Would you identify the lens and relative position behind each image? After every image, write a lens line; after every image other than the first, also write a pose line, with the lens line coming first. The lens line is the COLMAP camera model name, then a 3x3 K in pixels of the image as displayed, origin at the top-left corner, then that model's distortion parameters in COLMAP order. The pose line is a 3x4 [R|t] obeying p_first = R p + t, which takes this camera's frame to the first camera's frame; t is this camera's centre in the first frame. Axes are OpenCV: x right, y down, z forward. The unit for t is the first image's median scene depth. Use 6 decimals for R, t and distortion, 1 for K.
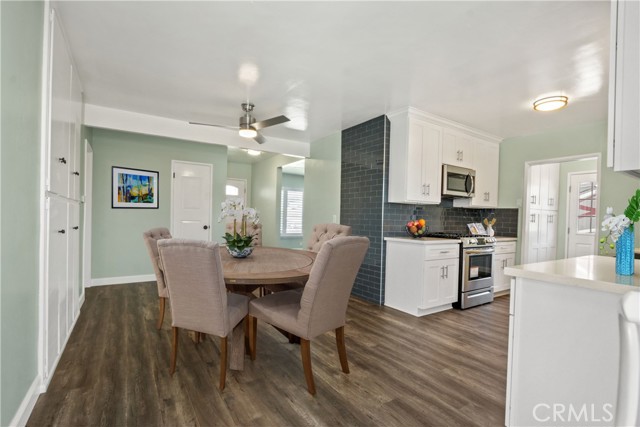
lens RADIAL K [[300.7, 0, 320.0], [0, 300.7, 213.5], [0, 0, 1]] dist [0.000100, 0.000025]
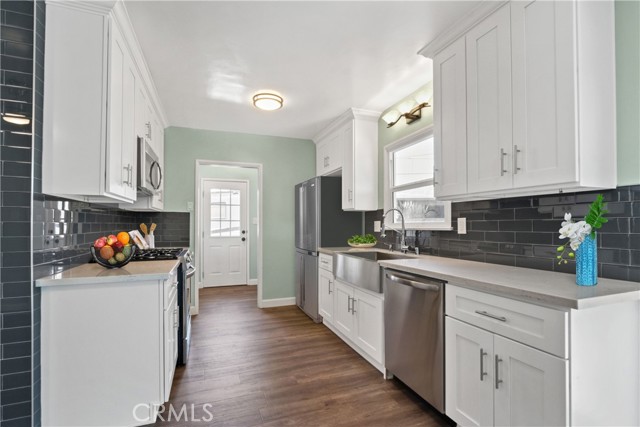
lens RADIAL K [[290.3, 0, 320.0], [0, 290.3, 213.5], [0, 0, 1]] dist [-0.066954, -0.000084]
pose [[0.282705, 0.010466, 0.959150, -0.023878], [0.003194, 0.999925, -0.011852, -0.004438], [-0.959202, 0.006414, 0.282650, 0.541349]]
